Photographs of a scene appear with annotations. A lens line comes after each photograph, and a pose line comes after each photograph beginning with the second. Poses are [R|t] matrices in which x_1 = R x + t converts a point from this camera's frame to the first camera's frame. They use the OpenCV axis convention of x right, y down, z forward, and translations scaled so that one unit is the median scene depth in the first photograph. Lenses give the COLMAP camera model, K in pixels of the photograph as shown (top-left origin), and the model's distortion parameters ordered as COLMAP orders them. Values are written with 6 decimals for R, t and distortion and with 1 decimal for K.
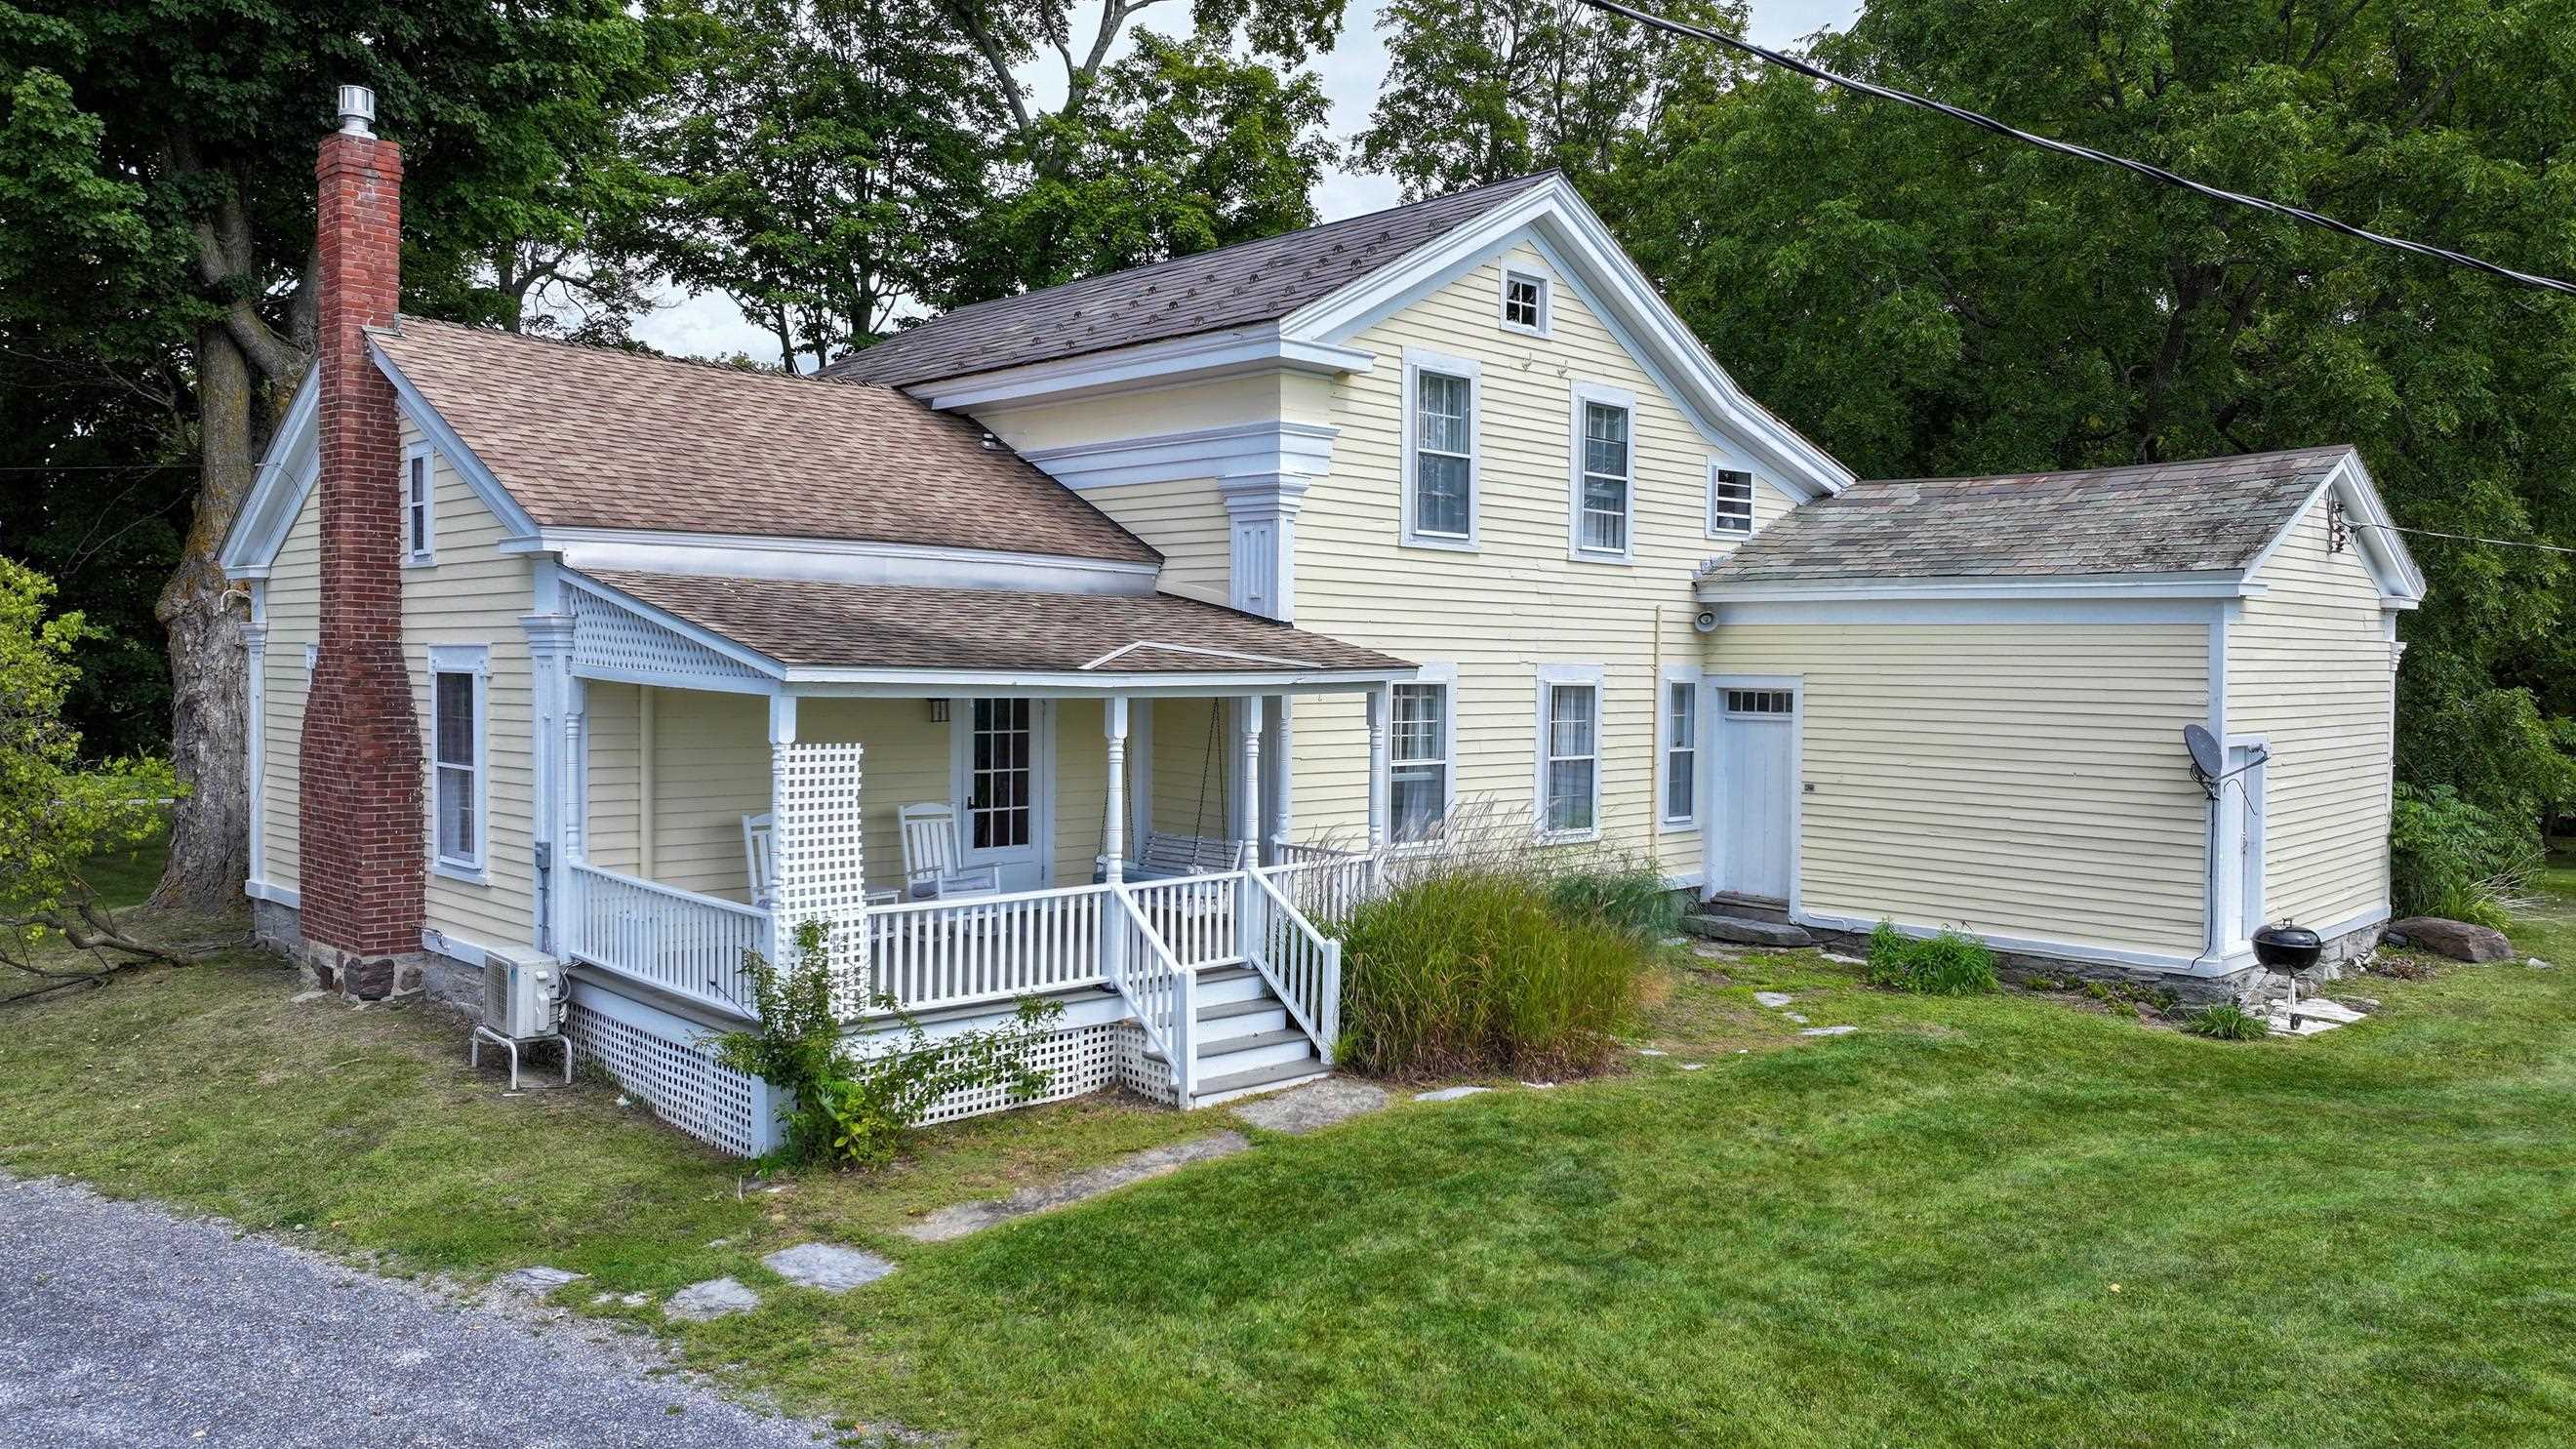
lens RADIAL K [[1806.1, 0, 1282.4], [0, 1806.1, 677.5], [0, 0, 1]] dist [0.001911, 0.000713]
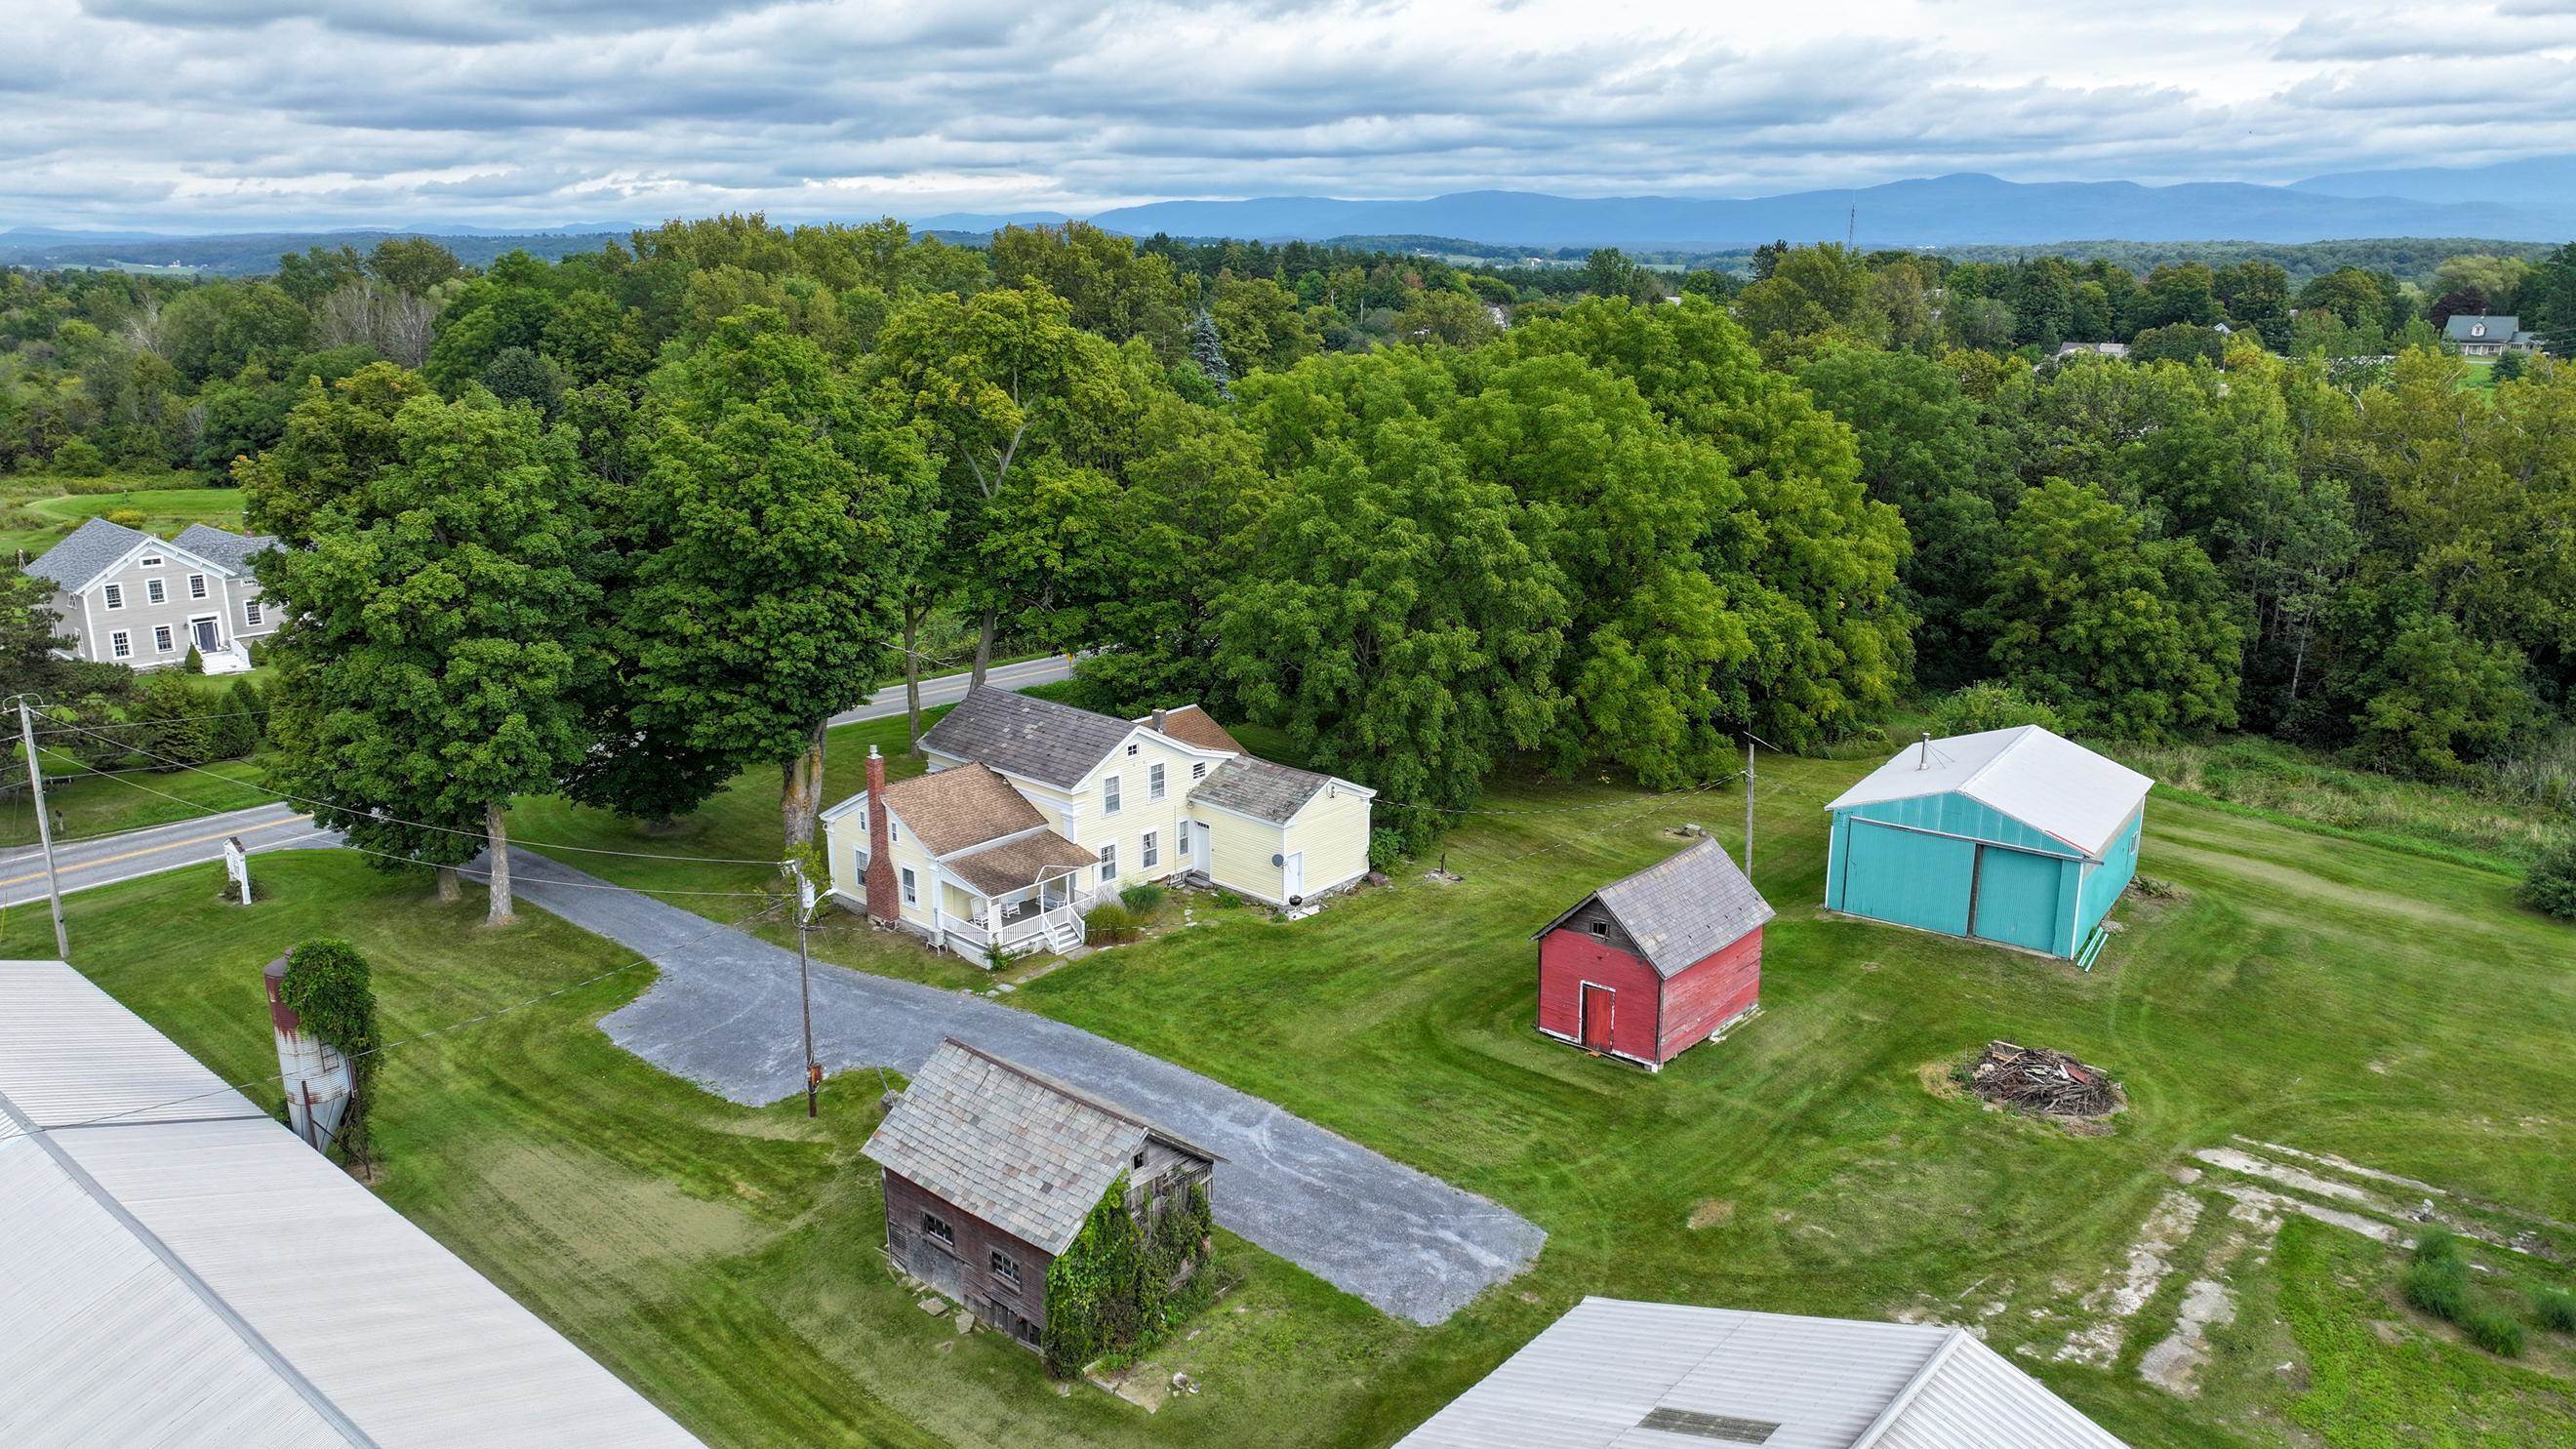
lens RADIAL K [[1839.2, 0, 1288.0], [0, 1839.2, 724.5], [0, 0, 1]] dist [0.000916, -0.001194]
pose [[0.998221, -0.020287, 0.056069, 0.327845], [0.005067, 0.965800, 0.259239, -1.760665], [-0.059410, -0.258493, 0.964184, -3.999531]]
